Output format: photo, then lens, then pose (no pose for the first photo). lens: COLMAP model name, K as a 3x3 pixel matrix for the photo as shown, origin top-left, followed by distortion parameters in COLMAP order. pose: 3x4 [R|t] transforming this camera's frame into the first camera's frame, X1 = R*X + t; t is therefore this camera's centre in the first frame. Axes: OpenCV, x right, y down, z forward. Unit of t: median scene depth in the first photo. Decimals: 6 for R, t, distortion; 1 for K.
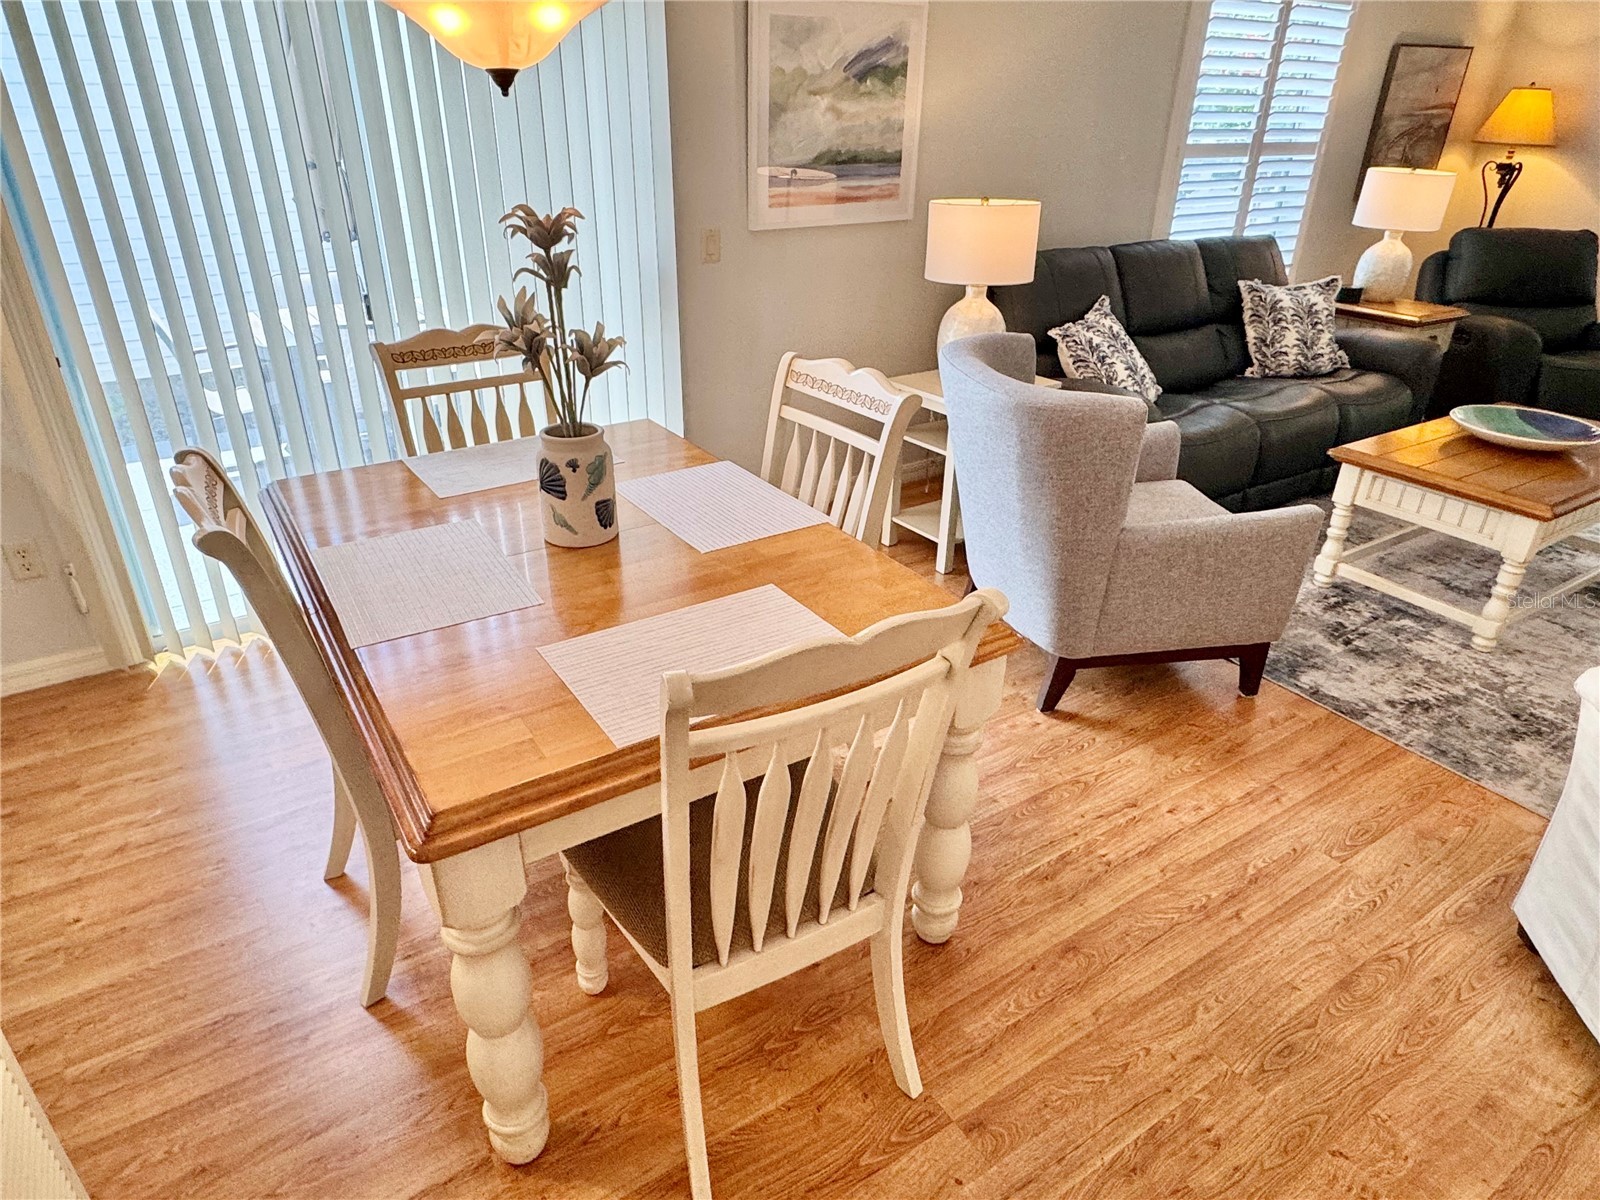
lens RADIAL K [[972.2, 0, 777.6], [0, 972.2, 603.4], [0, 0, 1]] dist [-0.003208, 0.002072]
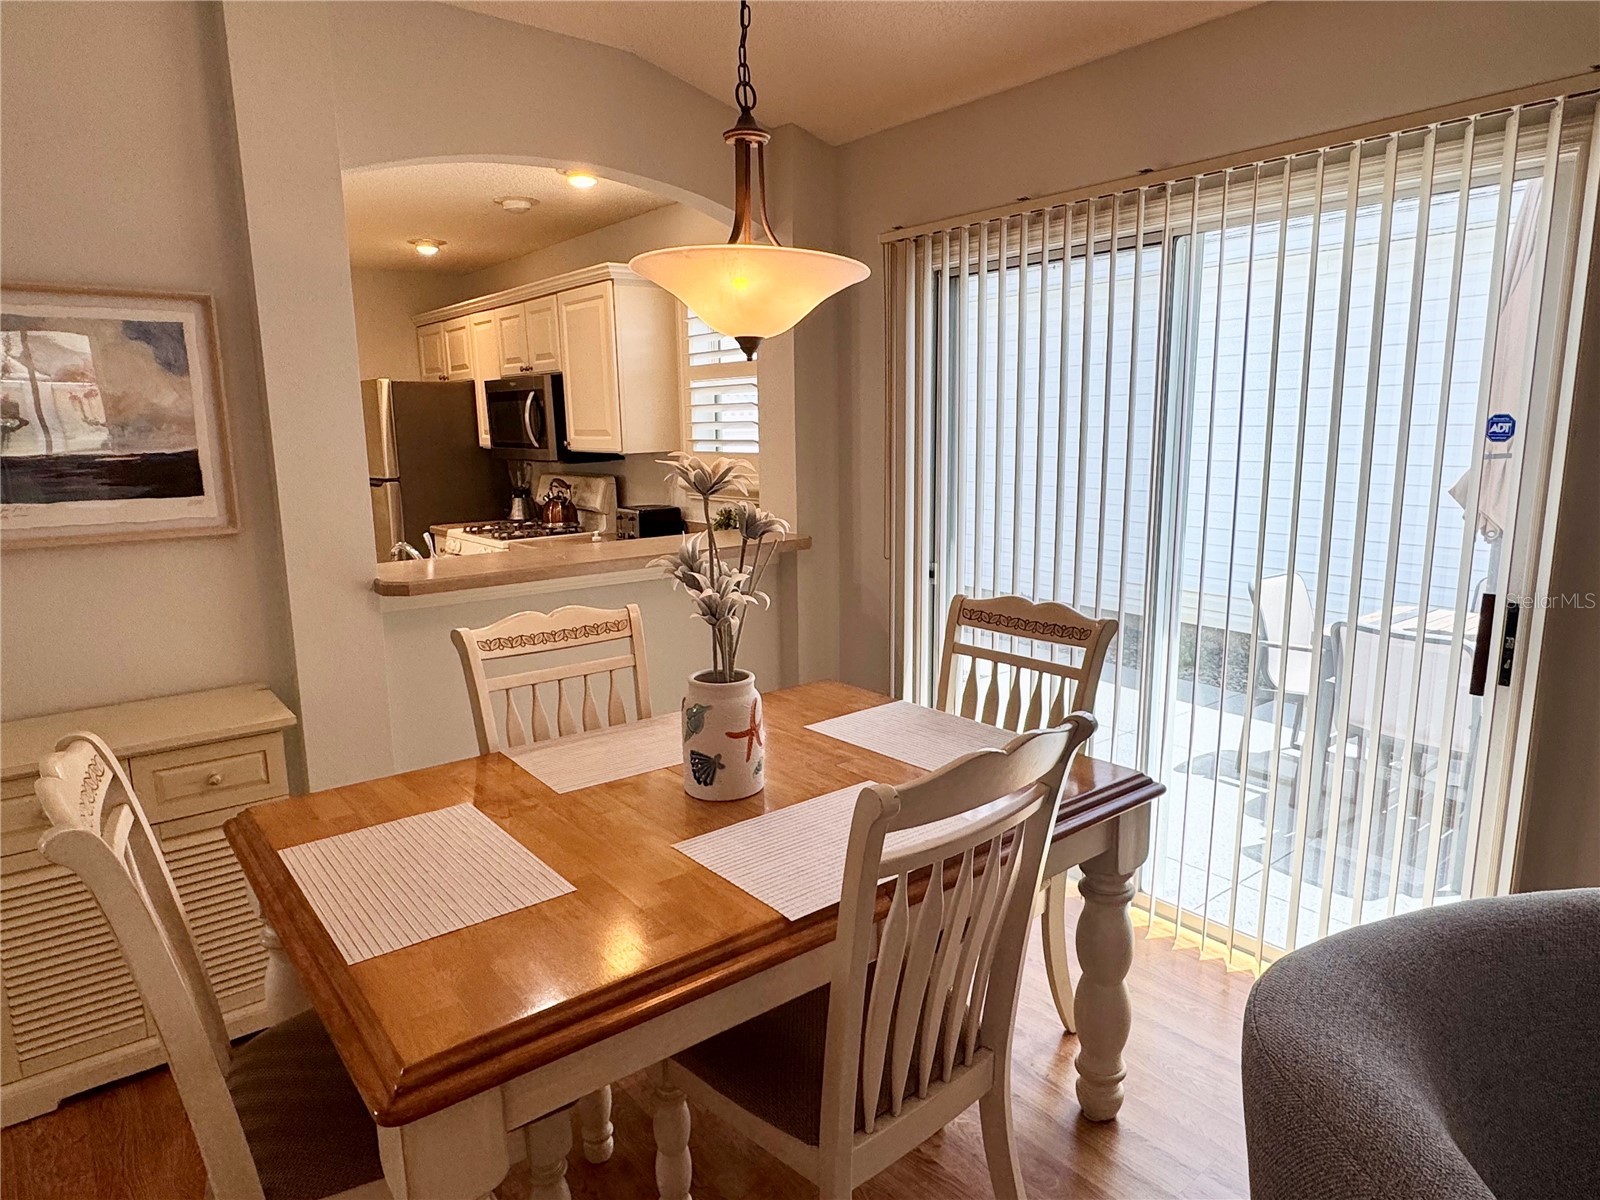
lens RADIAL K [[978.2, 0, 793.0], [0, 978.2, 603.6], [0, 0, 1]] dist [-0.007233, 0.002826]
pose [[0.100761, 0.174671, -0.979458, 0.457548], [-0.442076, 0.889805, 0.113204, -0.239979], [0.891300, 0.421589, 0.166876, 0.545270]]
